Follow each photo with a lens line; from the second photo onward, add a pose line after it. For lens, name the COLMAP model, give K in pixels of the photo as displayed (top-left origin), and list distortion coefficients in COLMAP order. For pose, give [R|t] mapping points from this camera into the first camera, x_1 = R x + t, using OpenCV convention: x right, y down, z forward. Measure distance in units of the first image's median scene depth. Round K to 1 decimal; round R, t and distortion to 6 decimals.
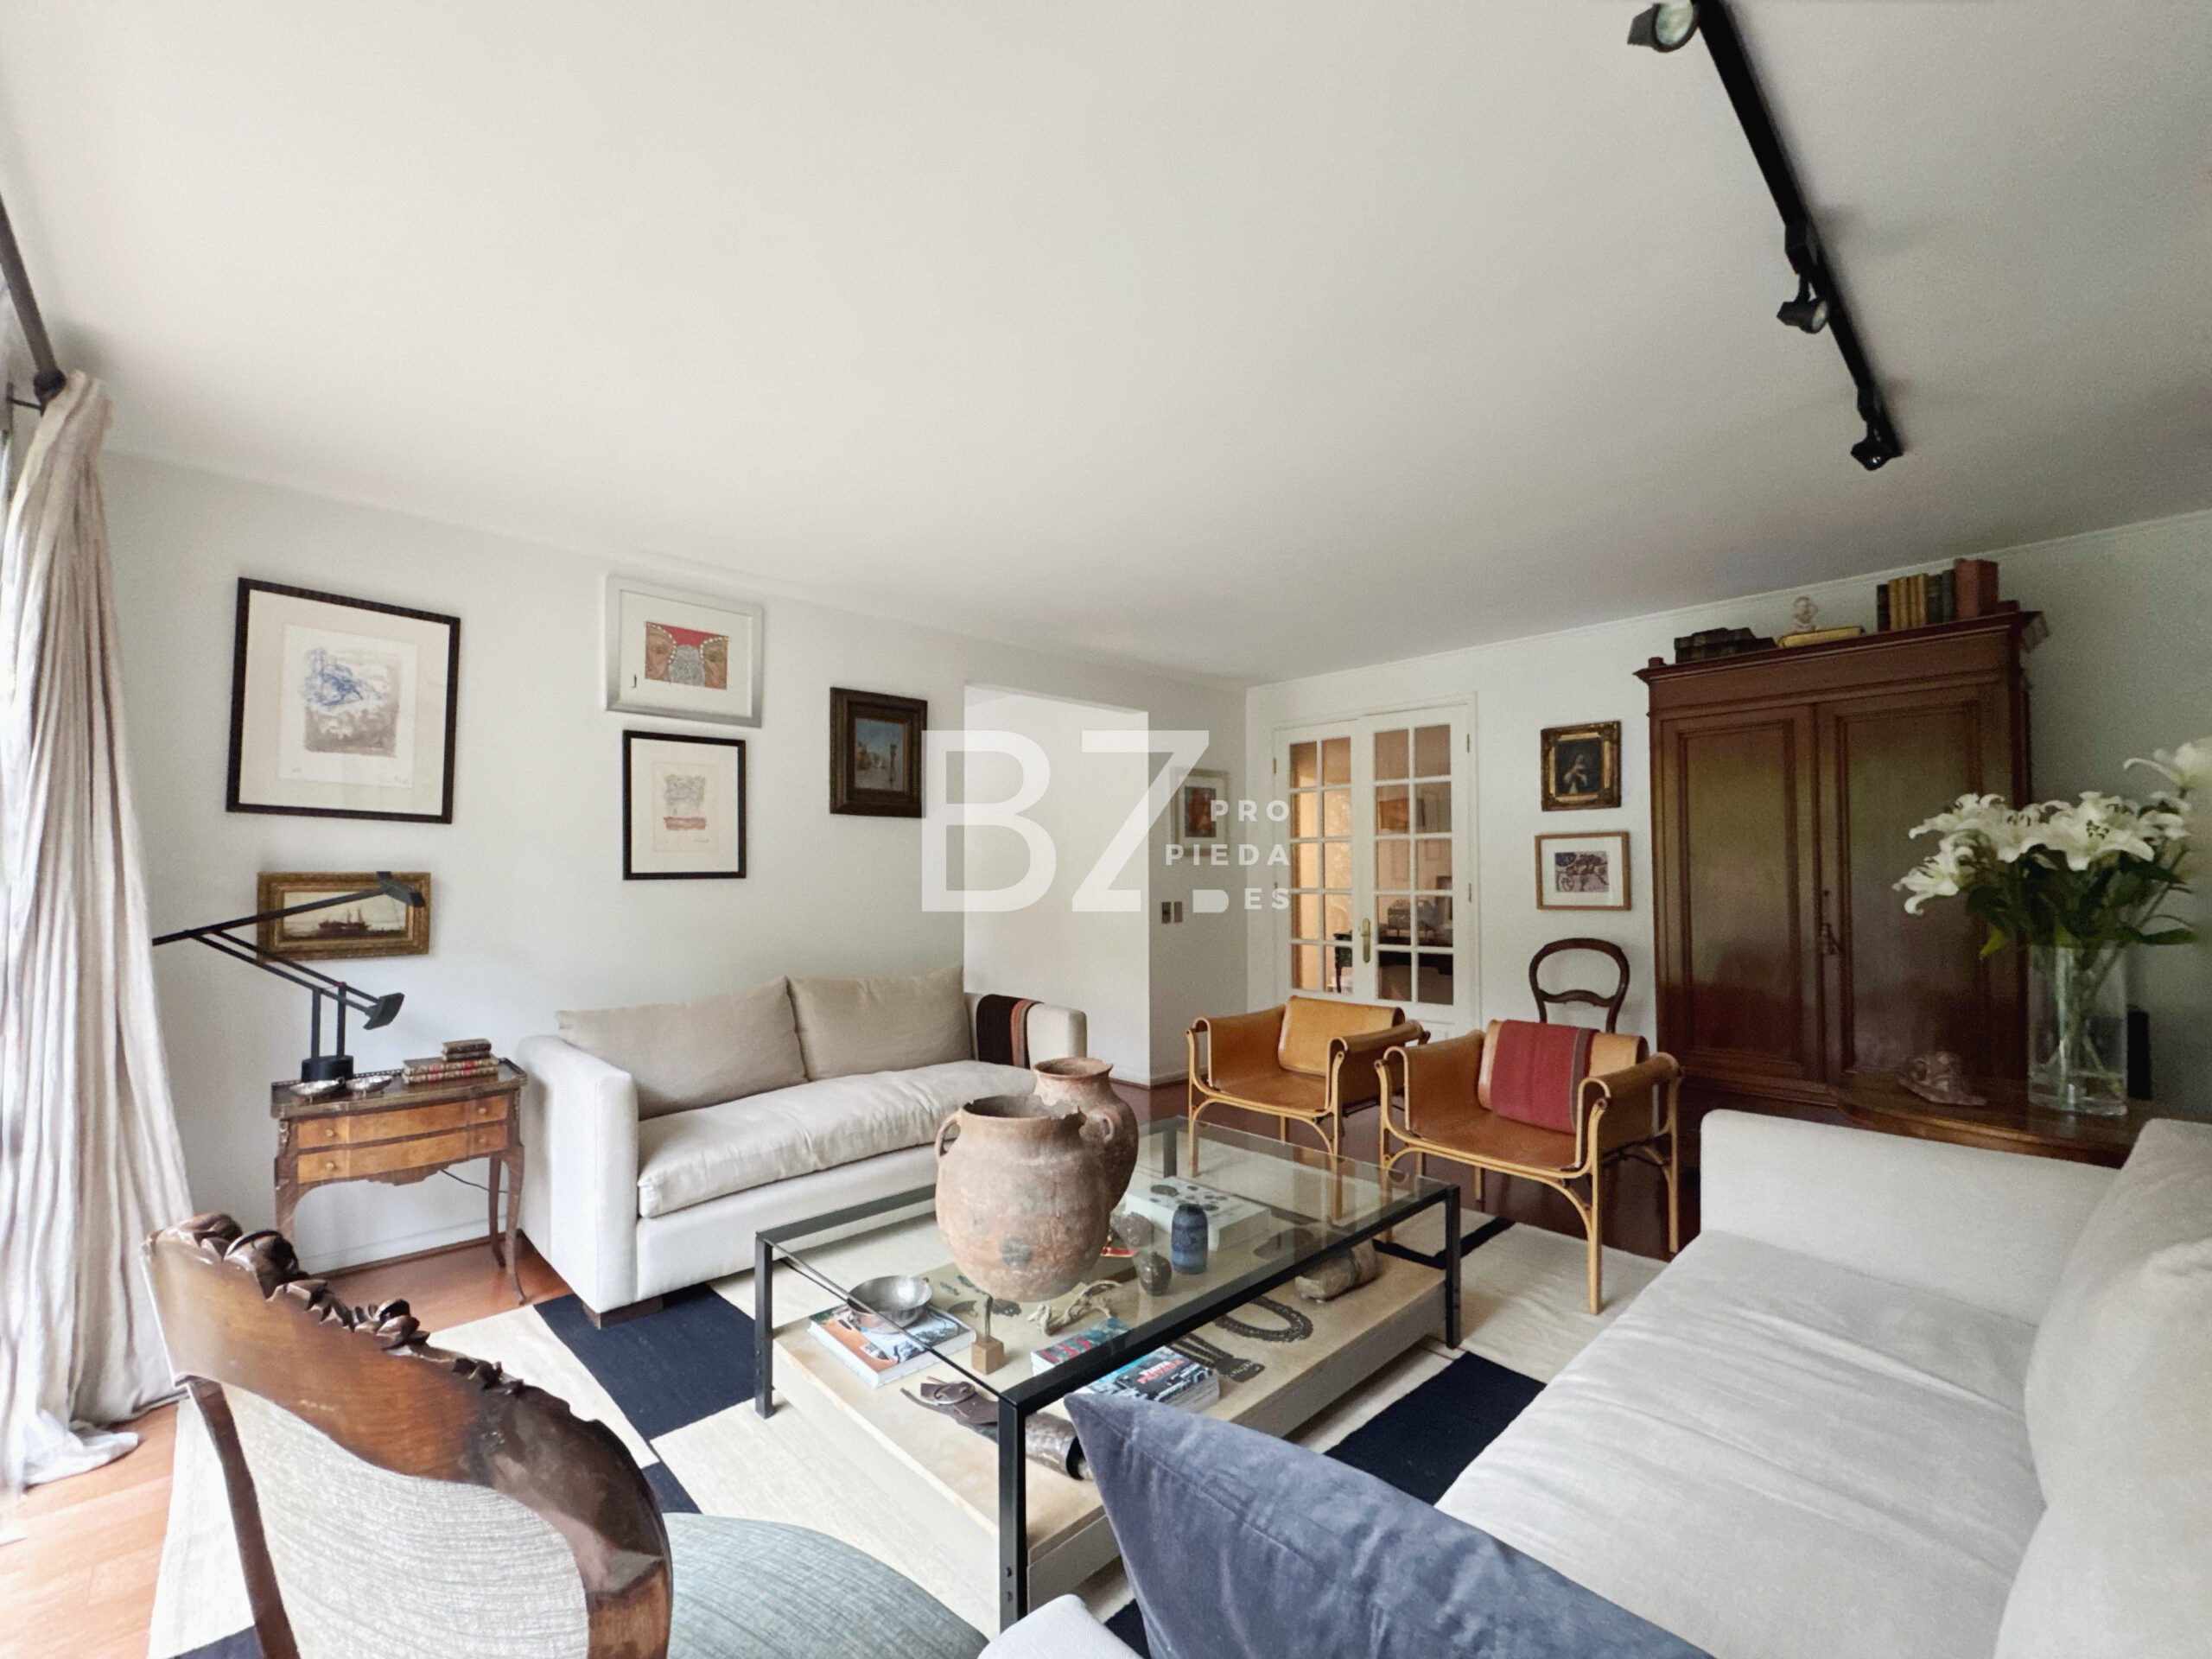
lens RADIAL K [[967.5, 0, 1066.7], [0, 967.5, 870.0], [0, 0, 1]] dist [0.002038, 0.000090]
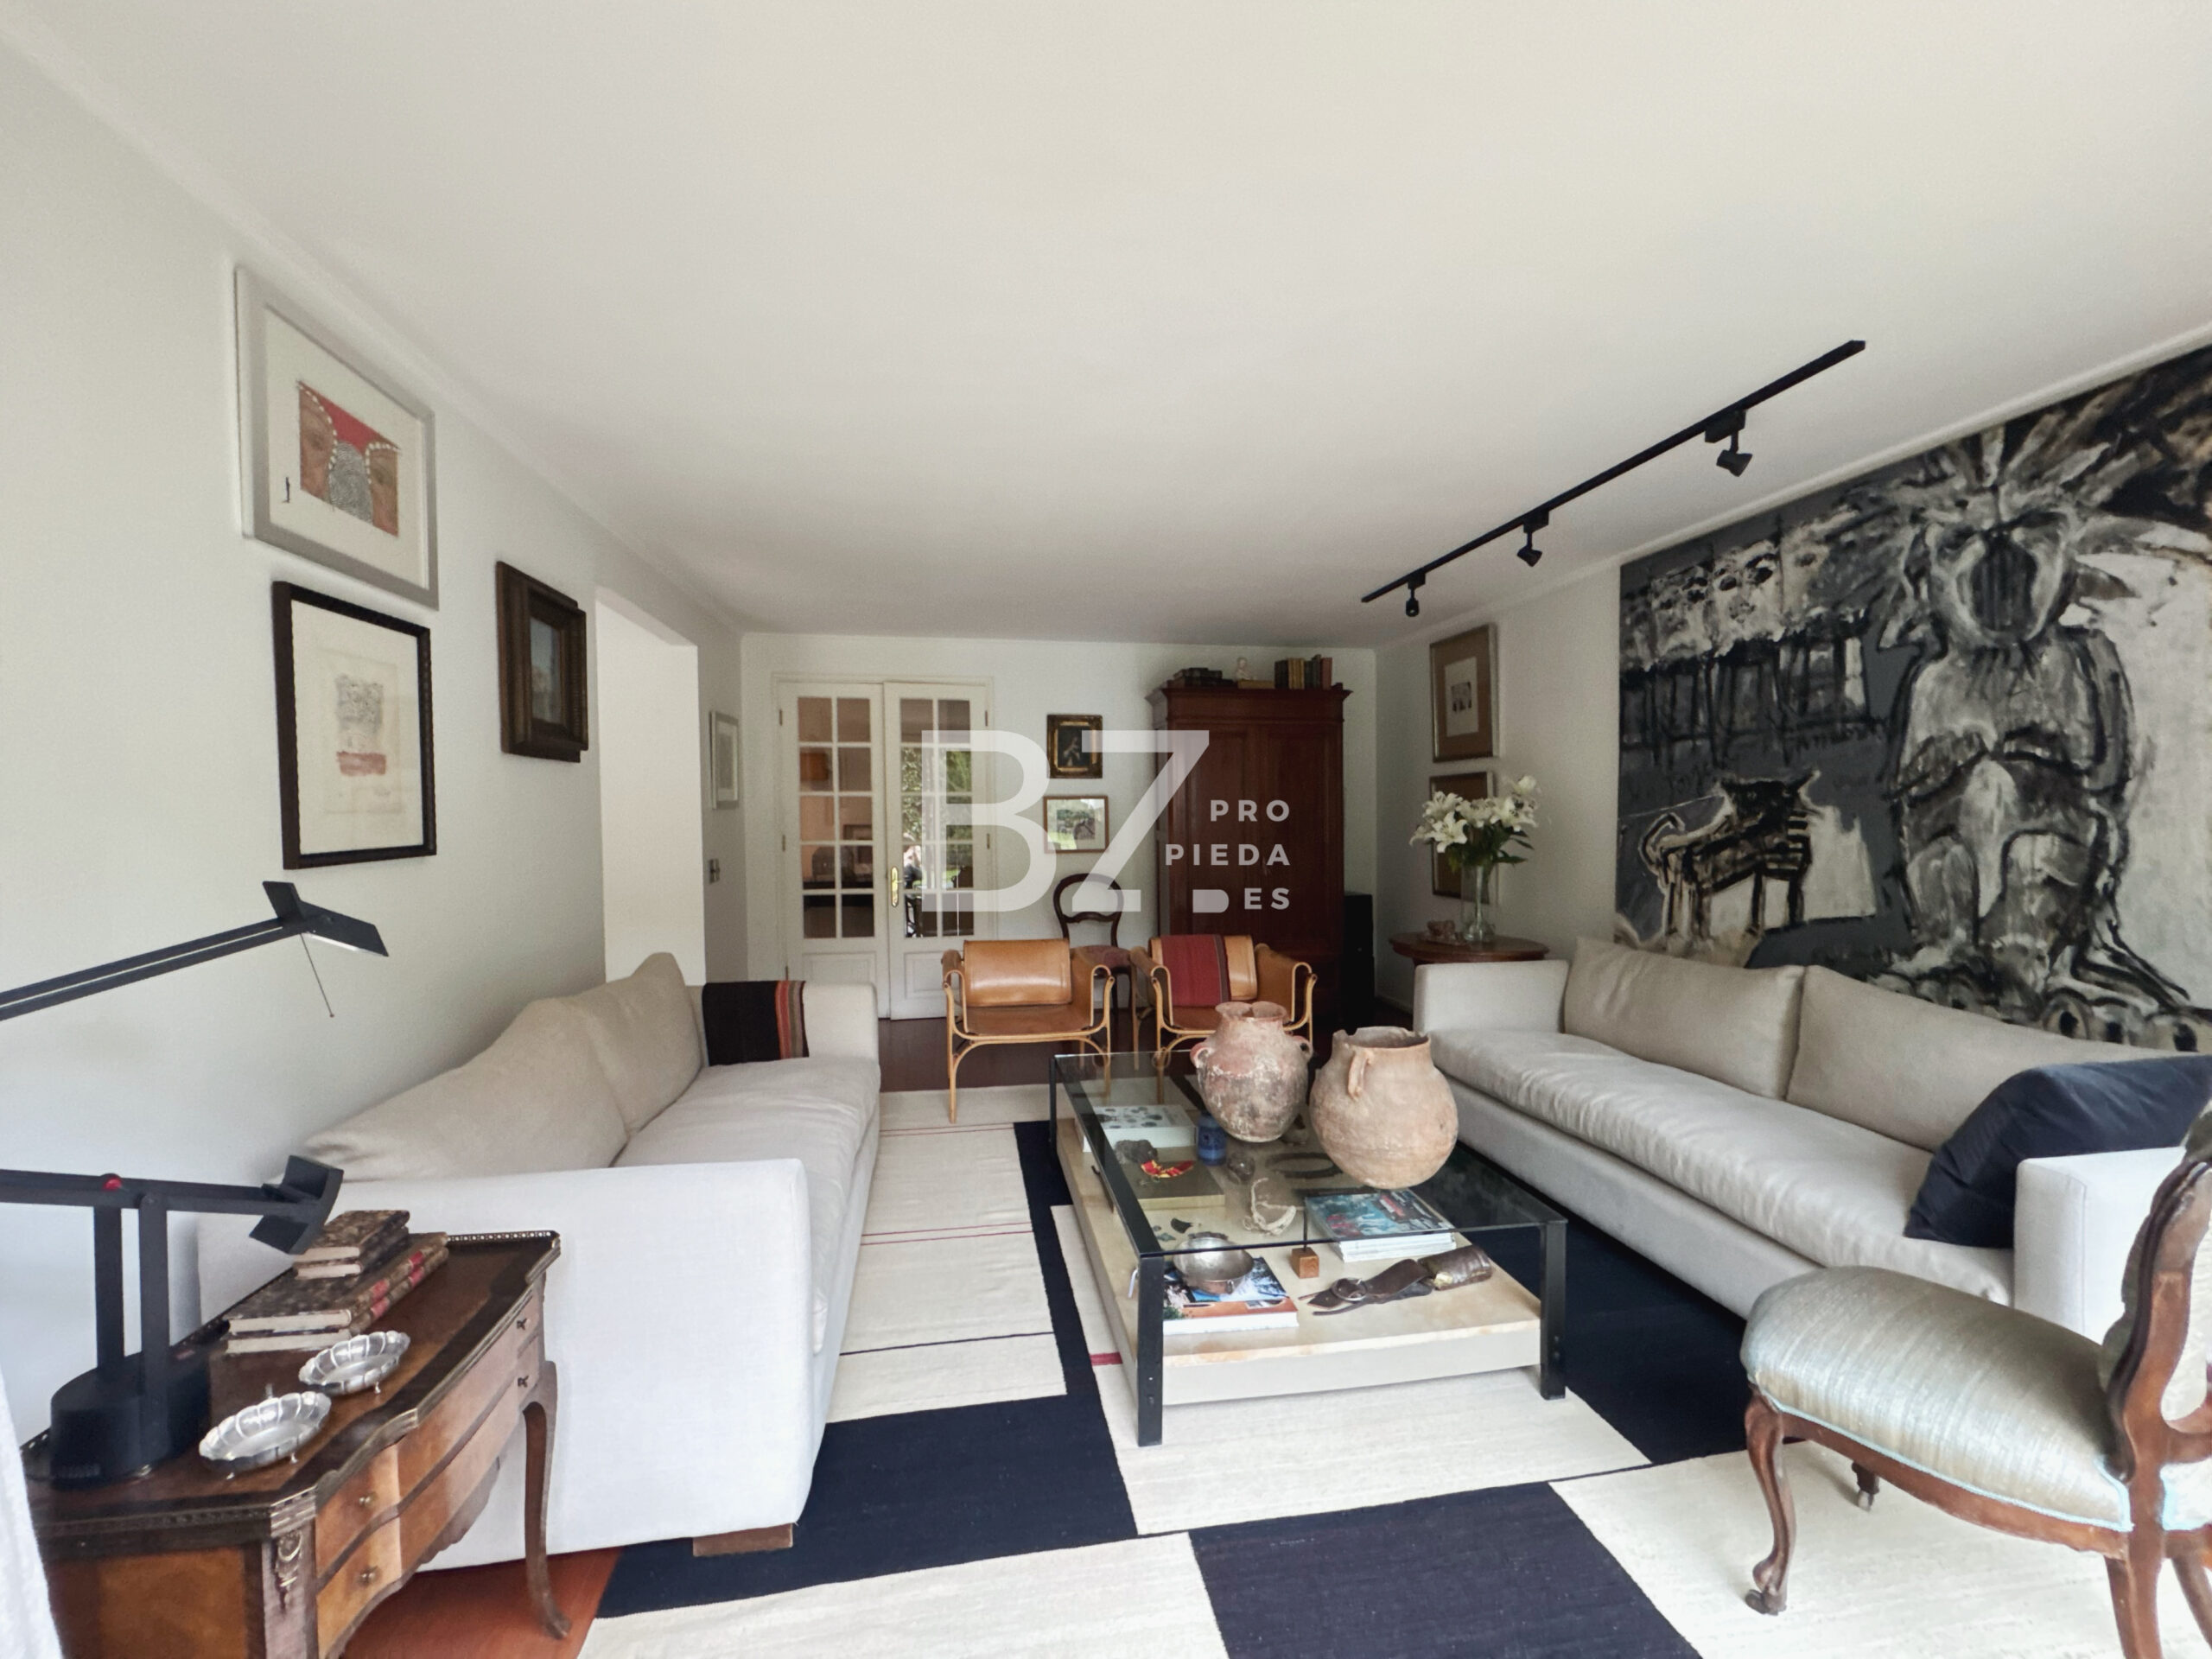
lens RADIAL K [[884.5, 0, 1097.1], [0, 884.5, 852.7], [0, 0, 1]] dist [-0.000705, -0.000236]
pose [[0.562312, -0.037216, 0.826087, -0.486711], [-0.003315, 0.998877, 0.047257, -0.017996], [-0.826918, -0.029311, 0.561558, 0.290417]]
